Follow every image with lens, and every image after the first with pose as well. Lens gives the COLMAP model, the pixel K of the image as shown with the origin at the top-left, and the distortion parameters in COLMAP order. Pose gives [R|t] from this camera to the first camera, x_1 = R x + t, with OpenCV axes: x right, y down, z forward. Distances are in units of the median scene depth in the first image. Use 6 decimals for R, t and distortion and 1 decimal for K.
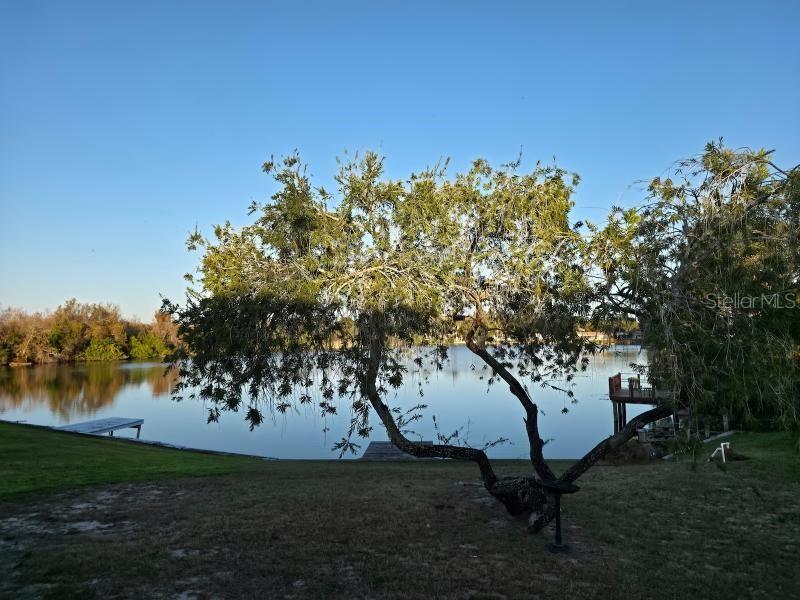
lens RADIAL K [[526.8, 0, 401.0], [0, 526.8, 307.9], [0, 0, 1]] dist [0.040542, -0.020786]
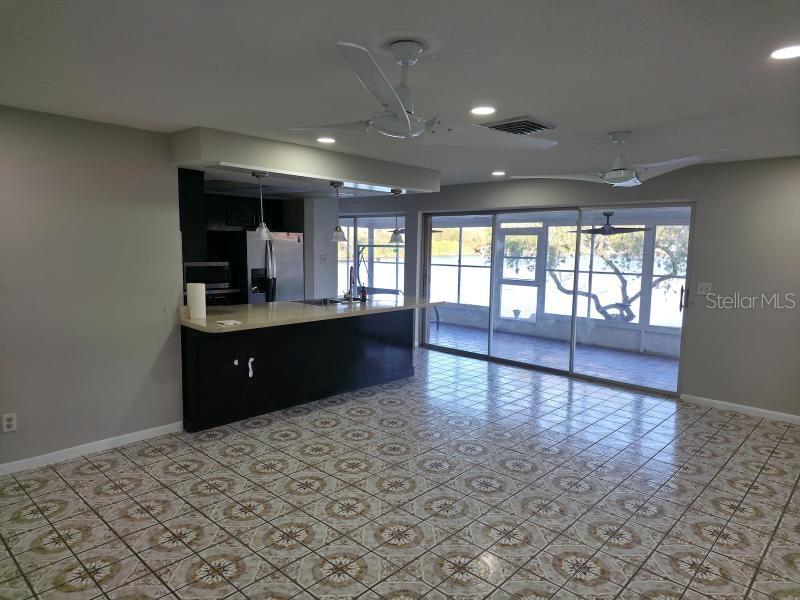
lens RADIAL K [[526.8, 0, 396.3], [0, 526.8, 300.1], [0, 0, 1]] dist [0.040542, -0.020786]
pose [[0.961705, 0.048326, -0.269792, -0.098773], [-0.004358, 0.986905, 0.161243, -0.132336], [0.274051, -0.153892, 0.949322, -2.179917]]
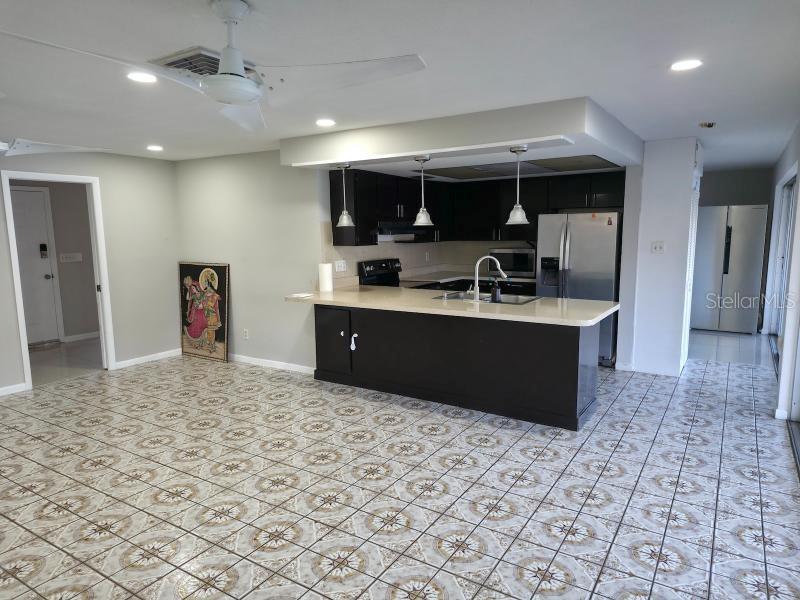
lens RADIAL K [[526.8, 0, 400.0], [0, 526.8, 296.8], [0, 0, 1]] dist [0.040542, -0.020786]
pose [[-0.088109, 0.133831, -0.987079, 0.385757], [0.064282, 0.989632, 0.128440, -0.078405], [0.994034, -0.052135, -0.095799, -1.224934]]
